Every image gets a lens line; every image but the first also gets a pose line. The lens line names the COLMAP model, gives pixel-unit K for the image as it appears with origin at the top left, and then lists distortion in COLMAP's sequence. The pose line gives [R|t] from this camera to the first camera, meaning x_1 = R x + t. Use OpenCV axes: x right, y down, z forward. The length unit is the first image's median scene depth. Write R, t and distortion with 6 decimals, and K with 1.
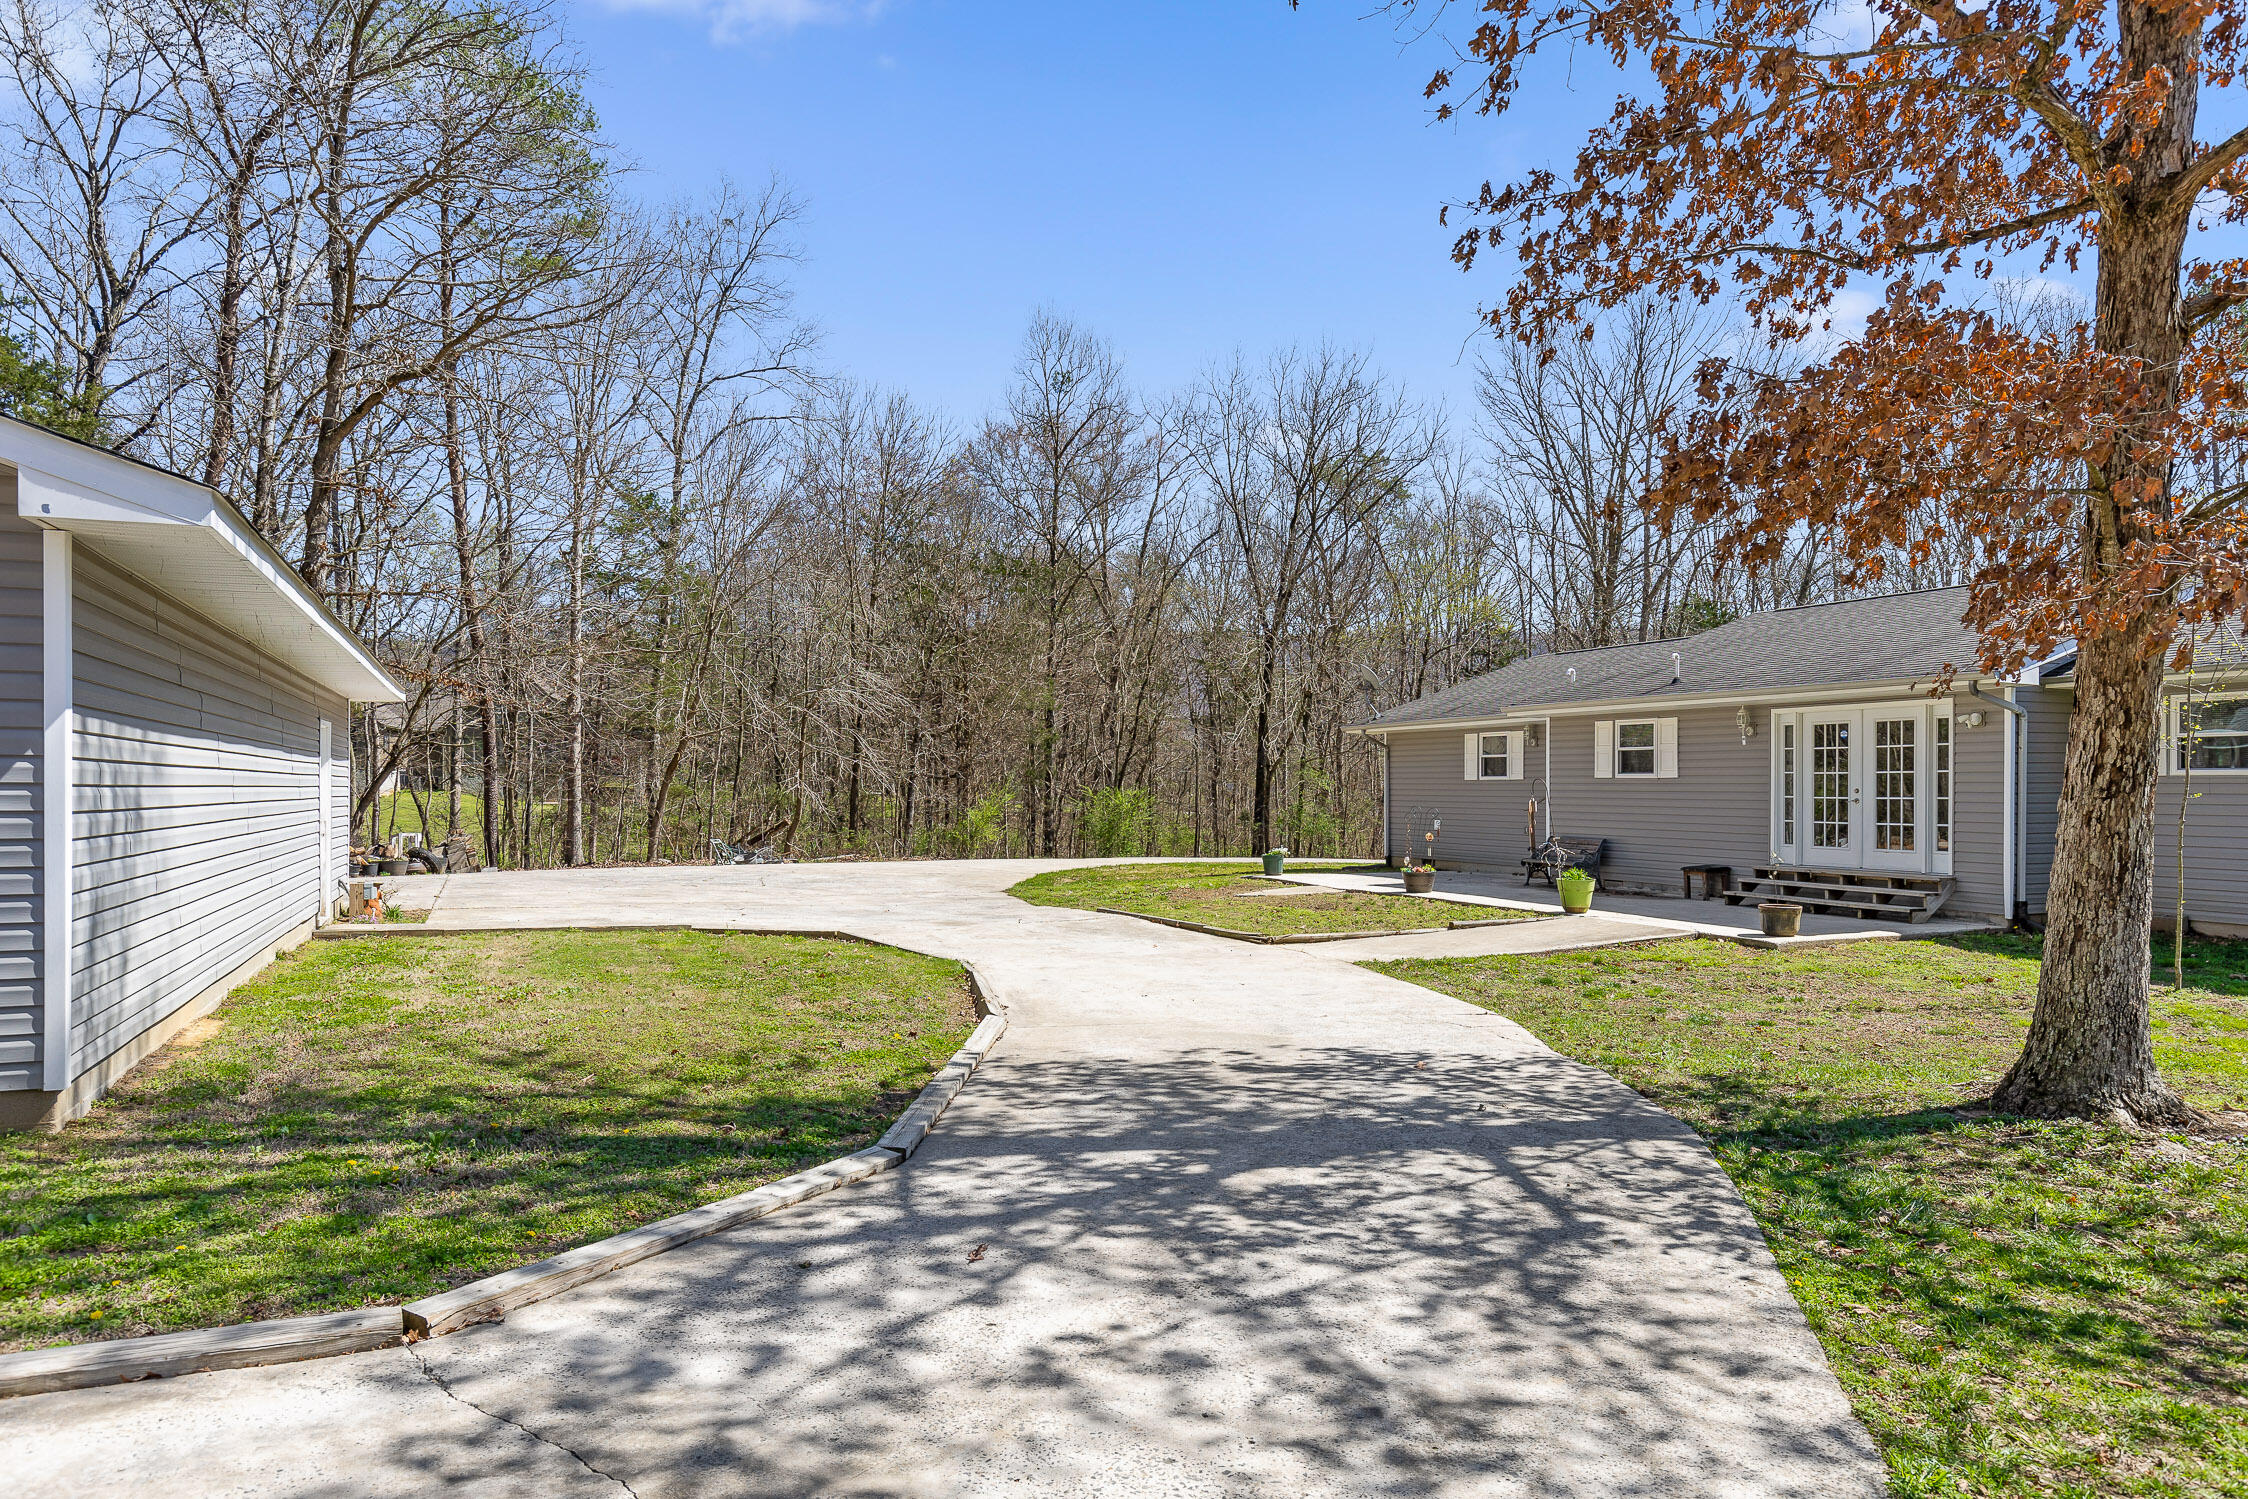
lens RADIAL K [[1448.9, 0, 1104.3], [0, 1448.9, 776.7], [0, 0, 1]] dist [0.002067, 0.009570]
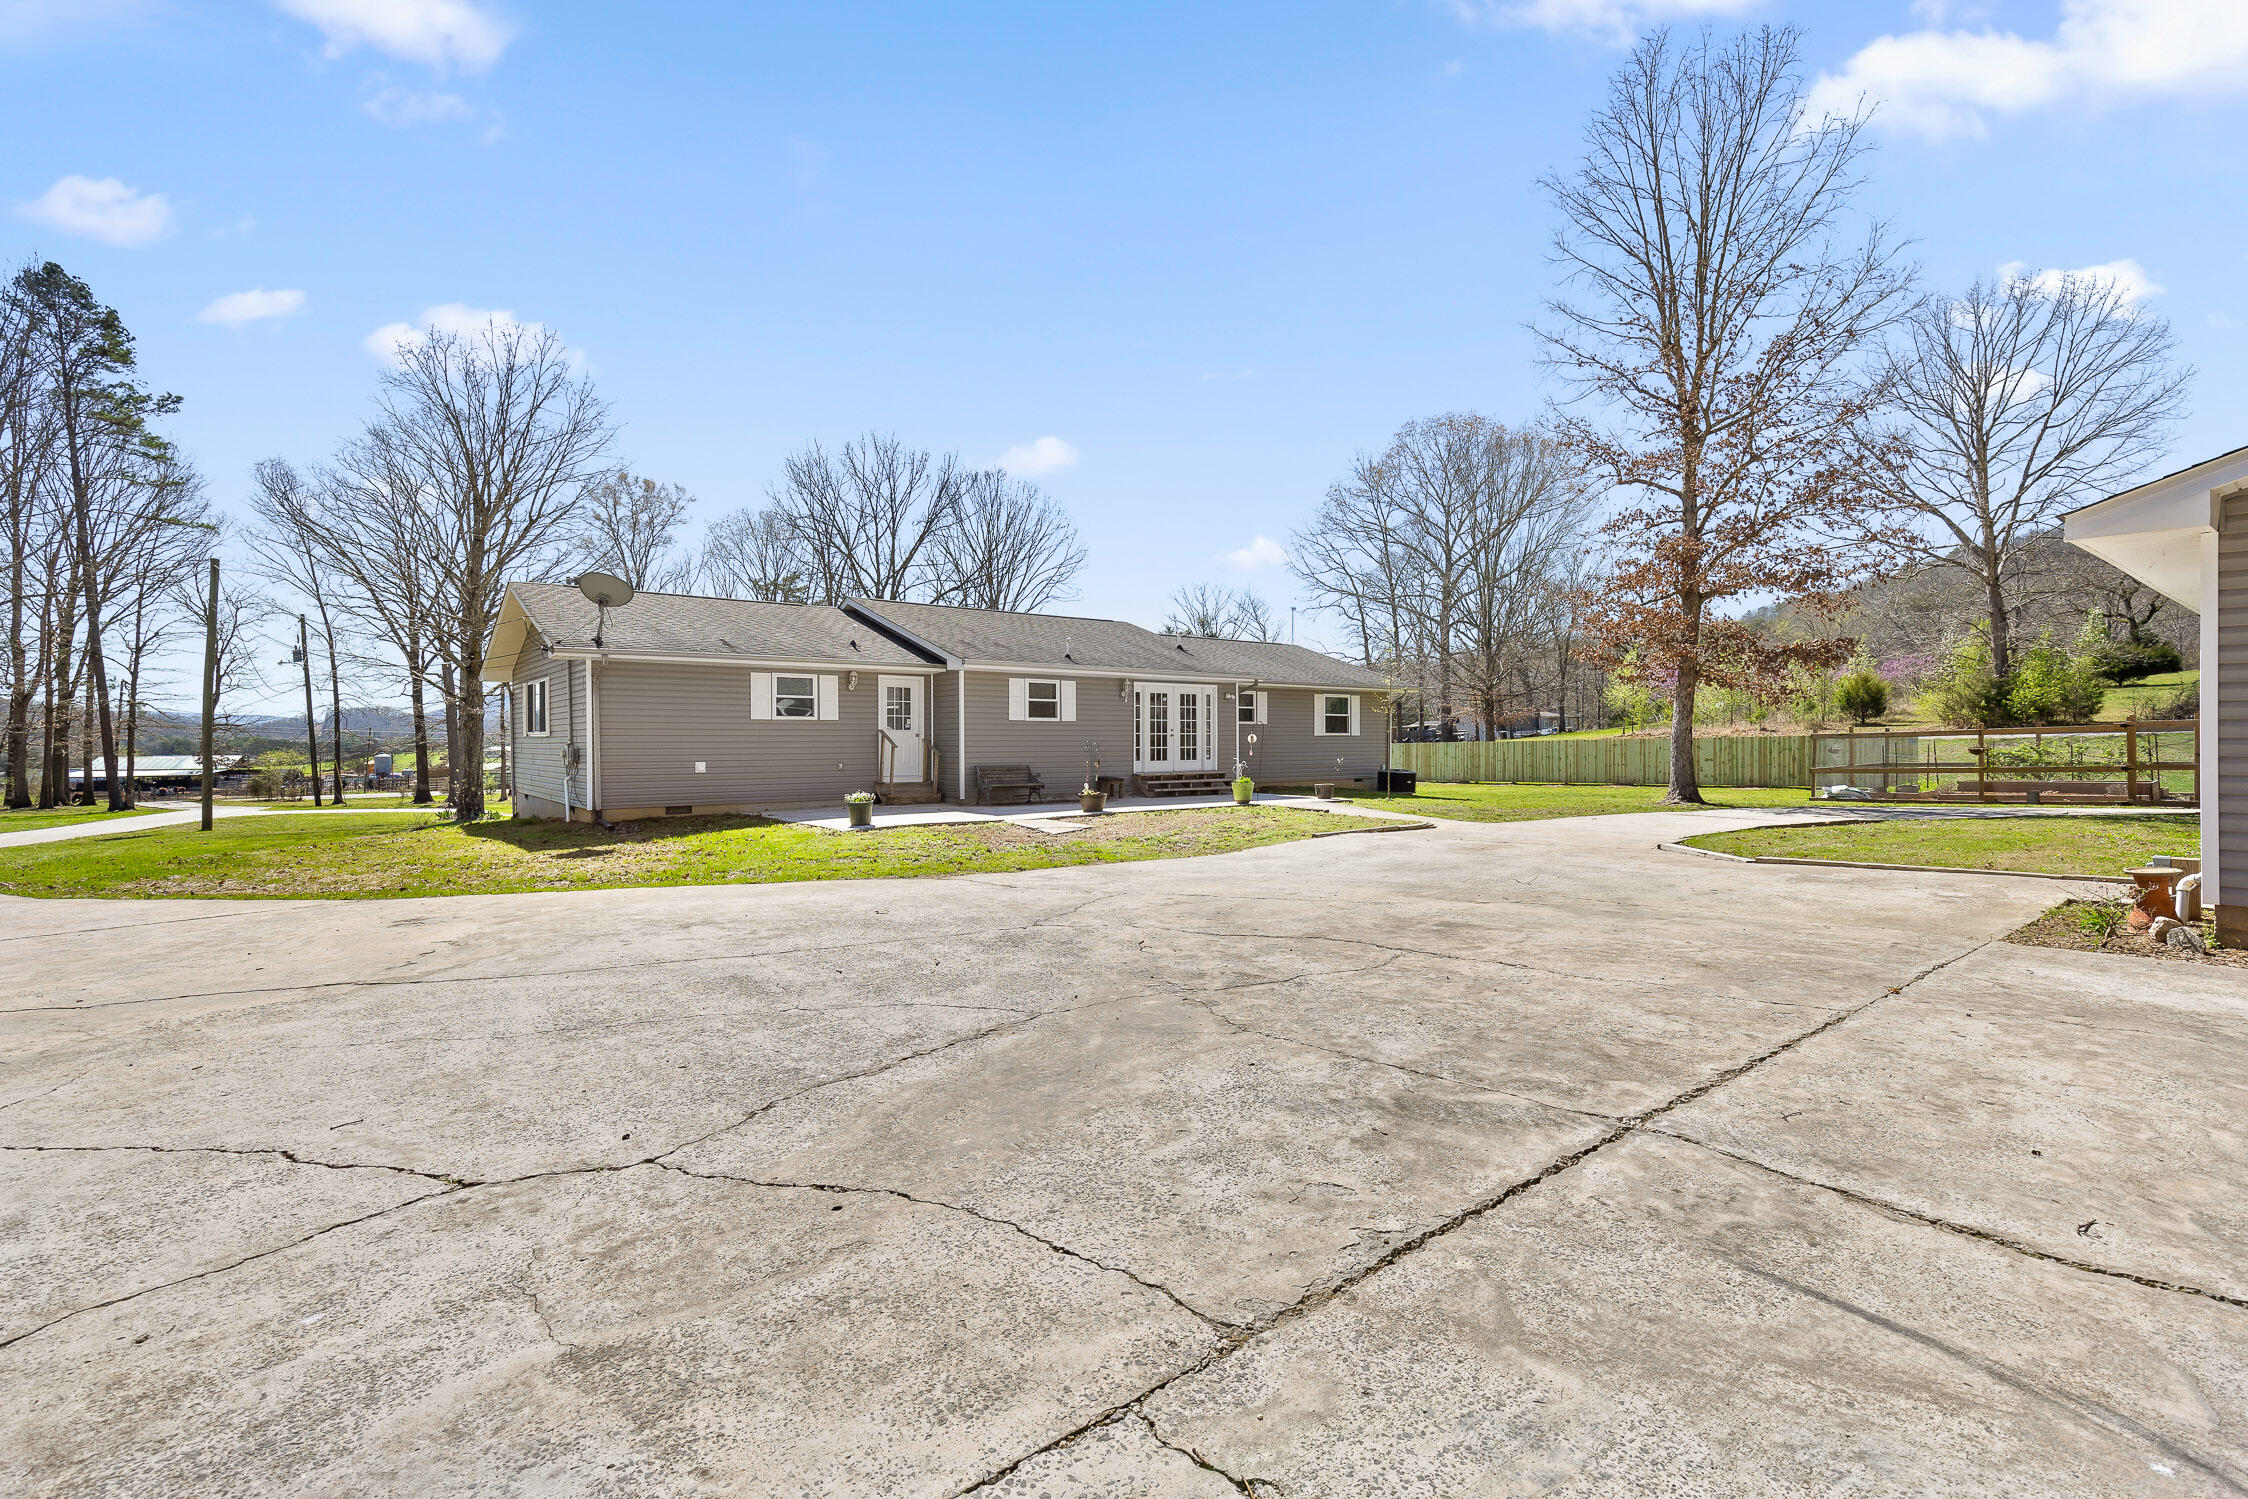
lens RADIAL K [[1066.9, 0, 1135.4], [0, 1066.9, 742.8], [0, 0, 1]] dist [0.005588, -0.000398]
pose [[-0.286606, -0.006406, 0.958027, -1.126450], [-0.006313, 0.999969, 0.004798, 0.028662], [-0.958028, -0.004673, -0.286637, 2.074771]]
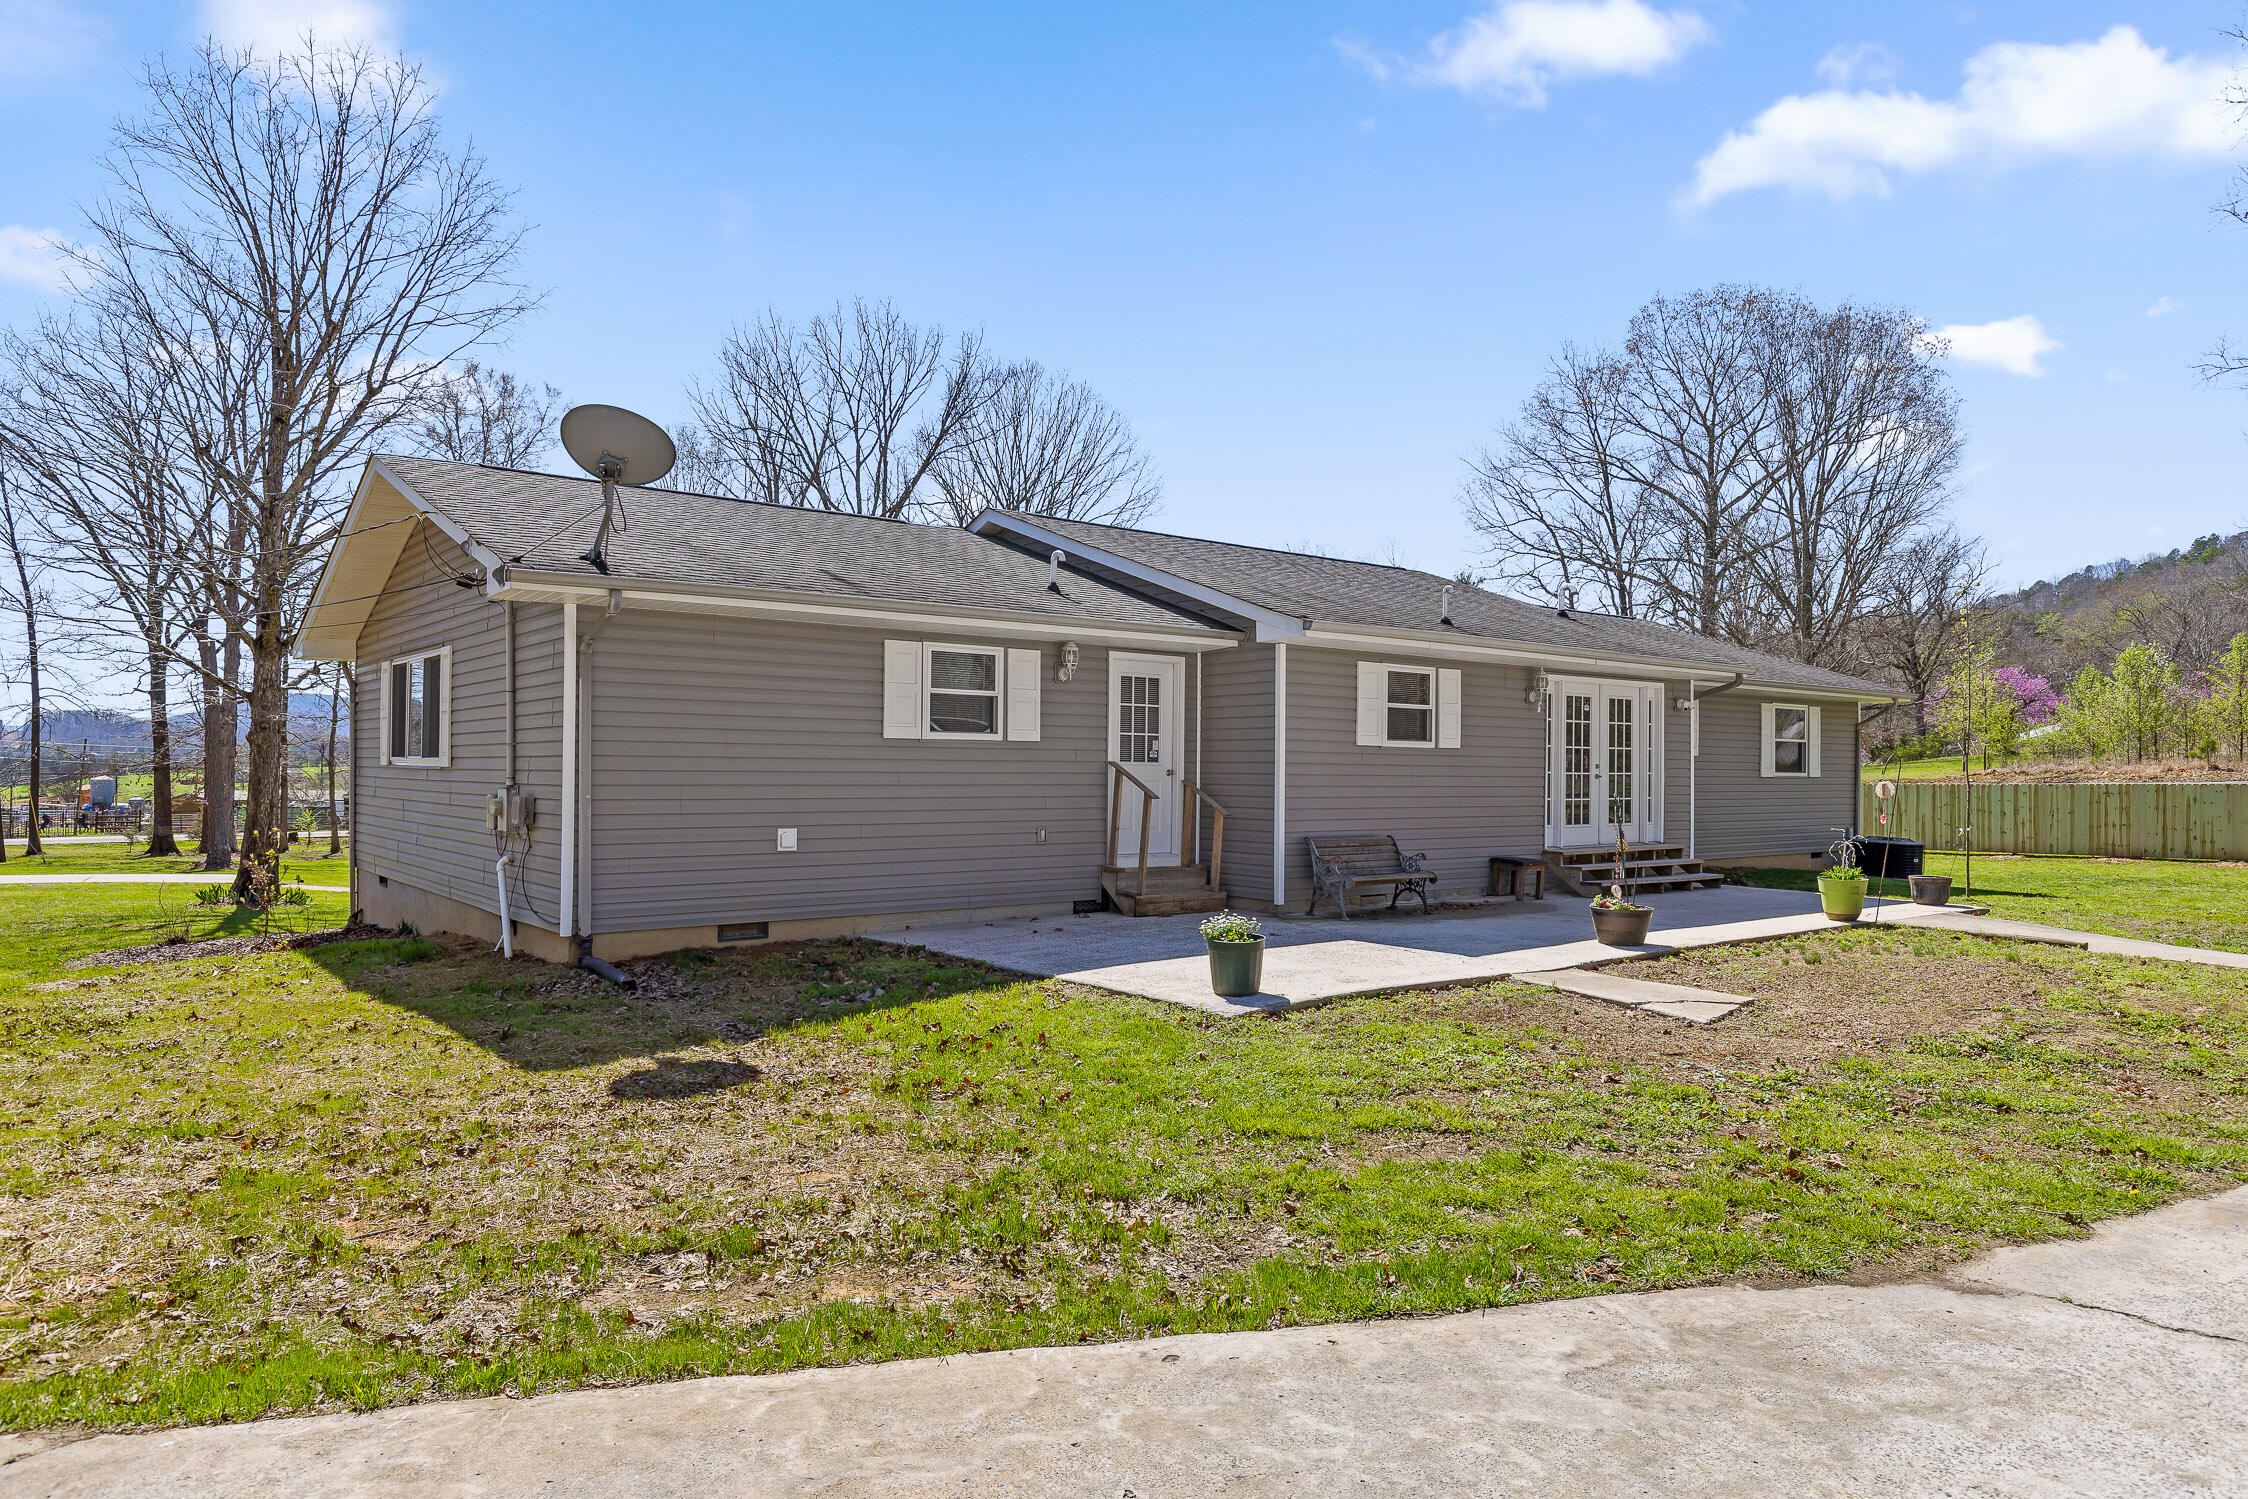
lens RADIAL K [[1448.9, 0, 1119.7], [0, 1448.9, 745.3], [0, 0, 1]] dist [0.002067, 0.009570]
pose [[-0.283997, 0.006713, 0.958802, -0.480235], [-0.018783, 0.999745, -0.012563, 0.019744], [-0.958641, -0.021577, -0.283798, 2.295503]]
